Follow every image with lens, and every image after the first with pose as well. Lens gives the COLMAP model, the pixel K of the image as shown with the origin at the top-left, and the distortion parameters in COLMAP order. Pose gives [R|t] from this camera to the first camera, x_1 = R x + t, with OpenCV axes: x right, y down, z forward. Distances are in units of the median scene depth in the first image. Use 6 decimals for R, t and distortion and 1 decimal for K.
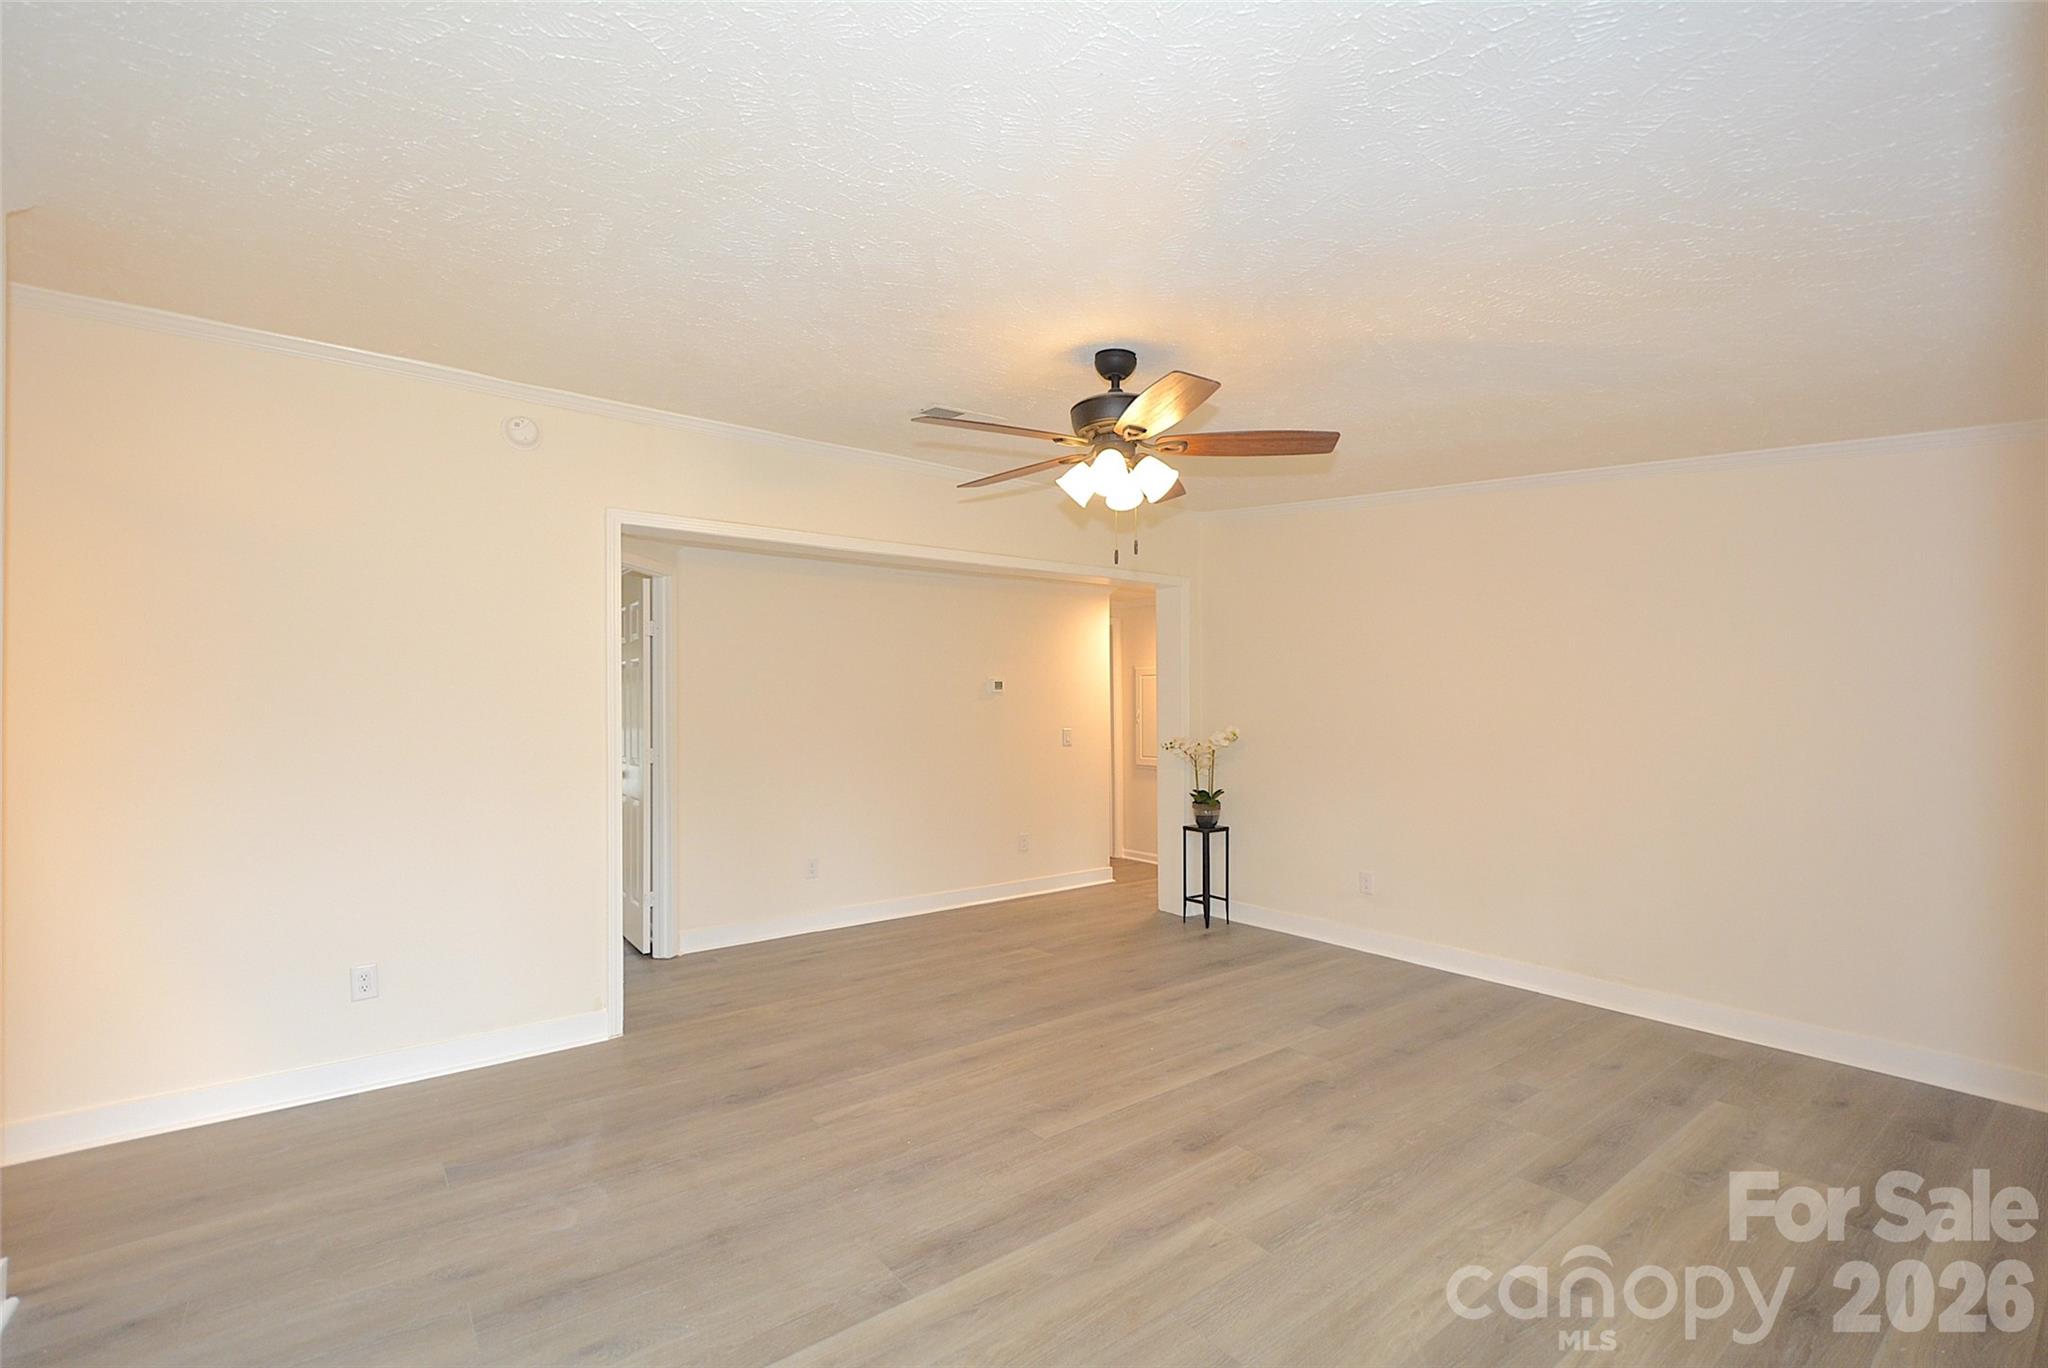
lens RADIAL K [[896.2, 0, 1033.0], [0, 896.2, 678.6], [0, 0, 1]] dist [0.002418, -0.005677]
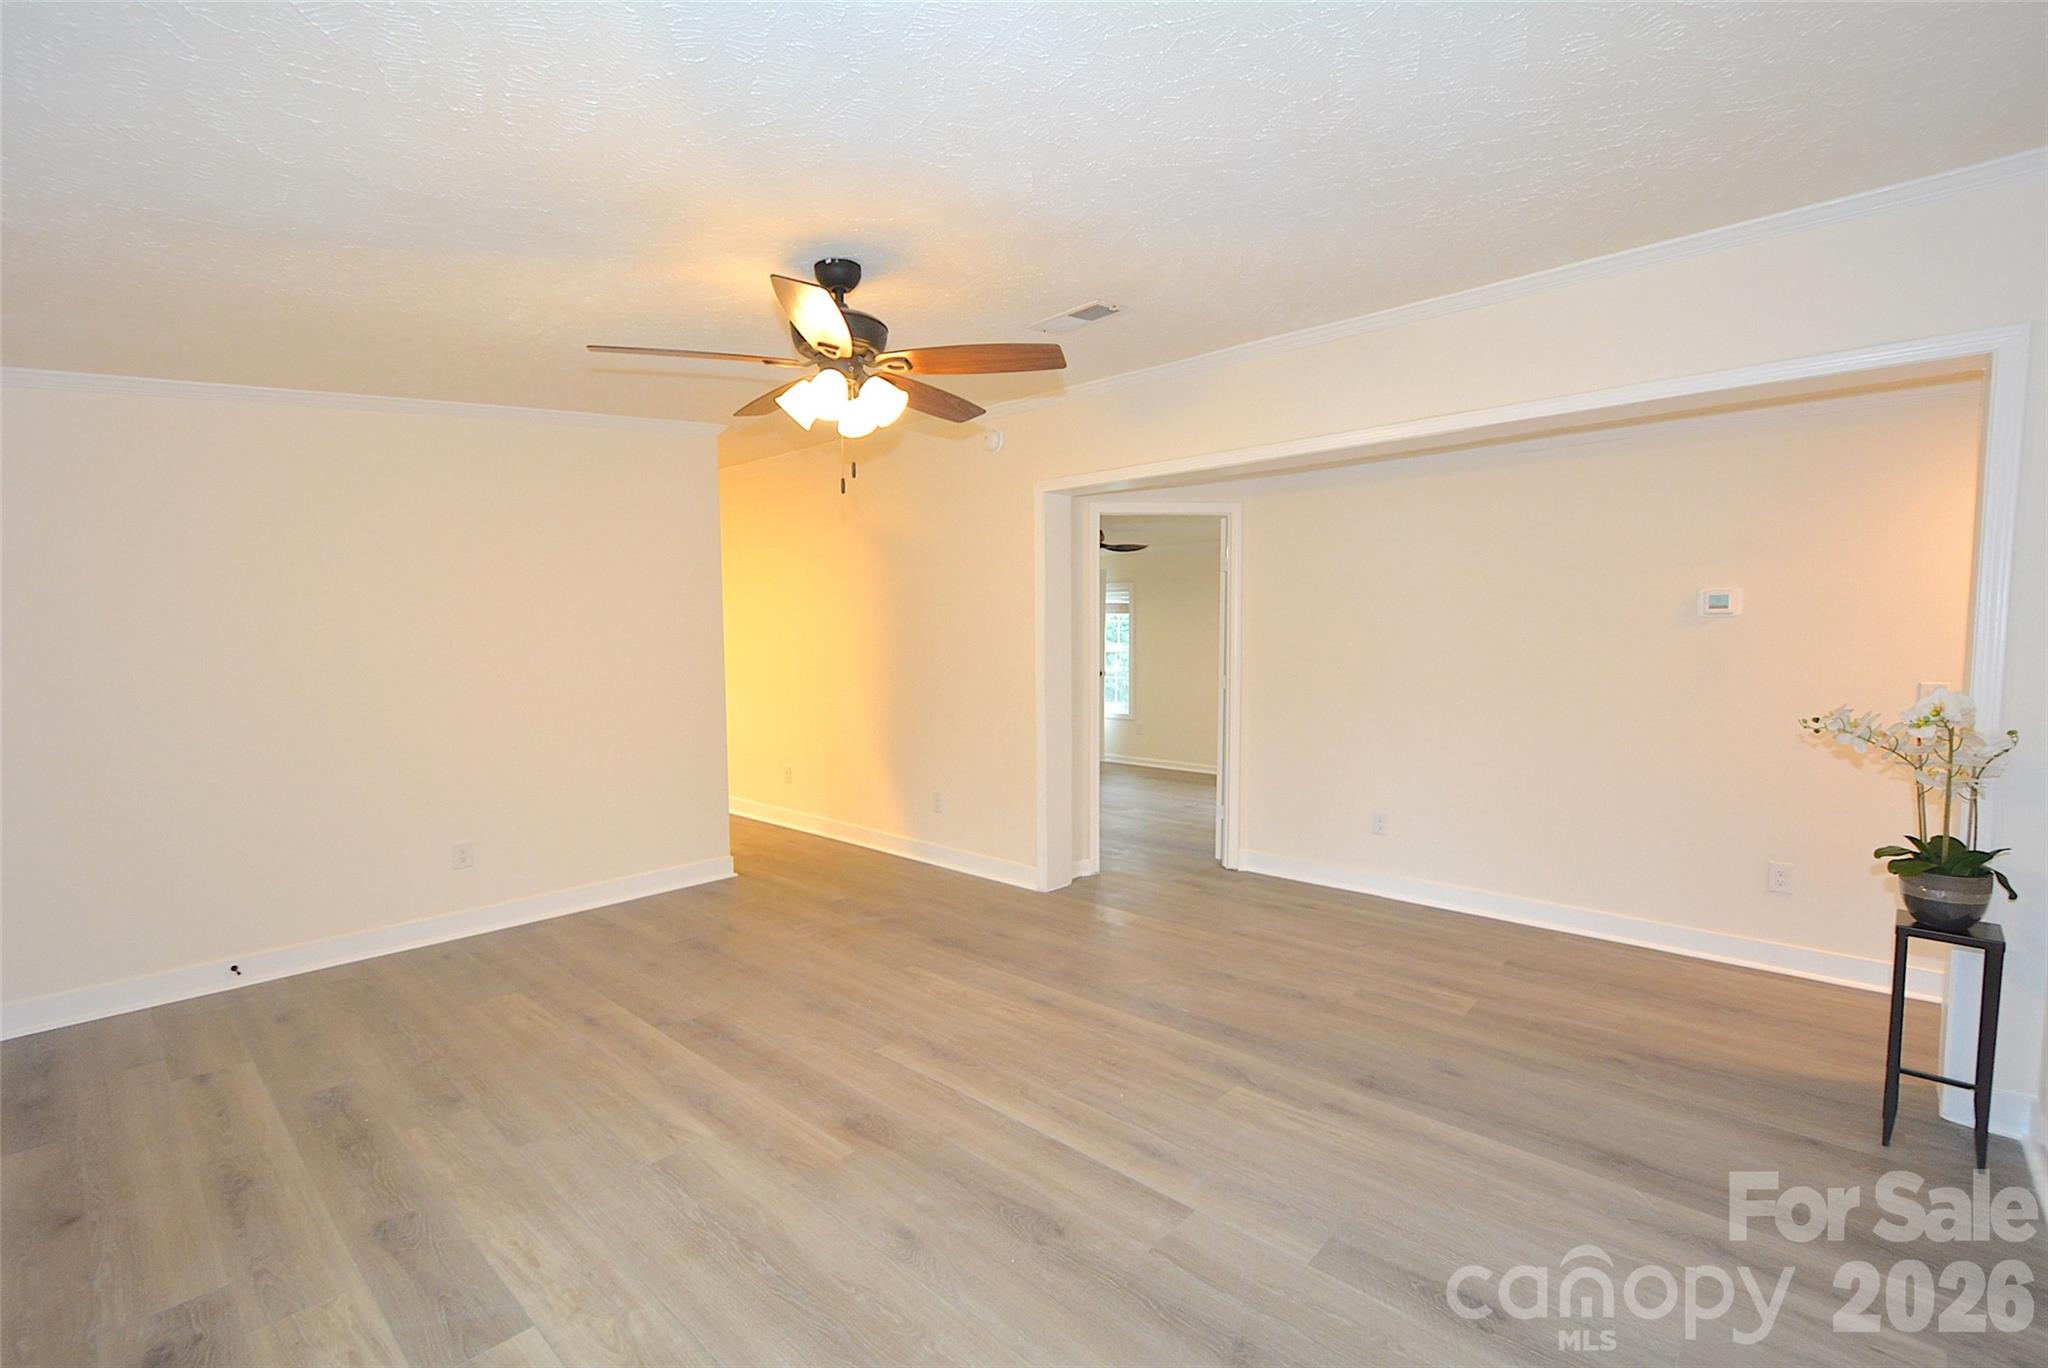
lens RADIAL K [[896.2, 0, 1027.5], [0, 896.2, 705.3], [0, 0, 1]] dist [0.002418, -0.005677]
pose [[0.176483, 0.082201, -0.980865, 0.827305], [0.031611, 0.995519, 0.089117, 0.011964], [0.983796, -0.046734, 0.173094, 0.794488]]
